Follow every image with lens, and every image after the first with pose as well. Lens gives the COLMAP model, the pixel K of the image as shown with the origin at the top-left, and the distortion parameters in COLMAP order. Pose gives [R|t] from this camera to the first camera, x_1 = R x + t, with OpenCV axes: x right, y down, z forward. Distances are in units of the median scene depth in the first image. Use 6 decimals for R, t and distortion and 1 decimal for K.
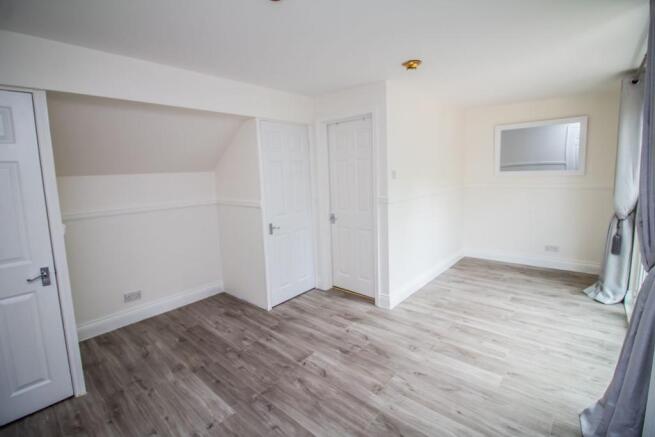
lens RADIAL K [[303.9, 0, 329.8], [0, 303.9, 215.4], [0, 0, 1]] dist [-0.005351, -0.001152]
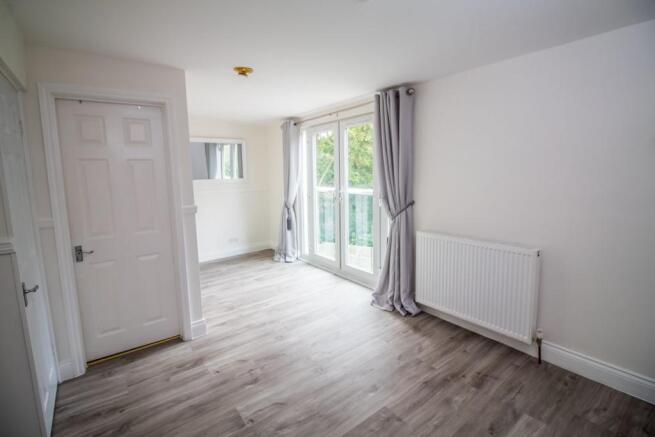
lens RADIAL K [[303.9, 0, 328.4], [0, 303.9, 214.3], [0, 0, 1]] dist [-0.005351, -0.001152]
pose [[0.199265, -0.106416, 0.974150, -0.590851], [0.155048, 0.984988, 0.075884, -0.044510], [-0.967602, 0.135919, 0.212773, 0.461518]]
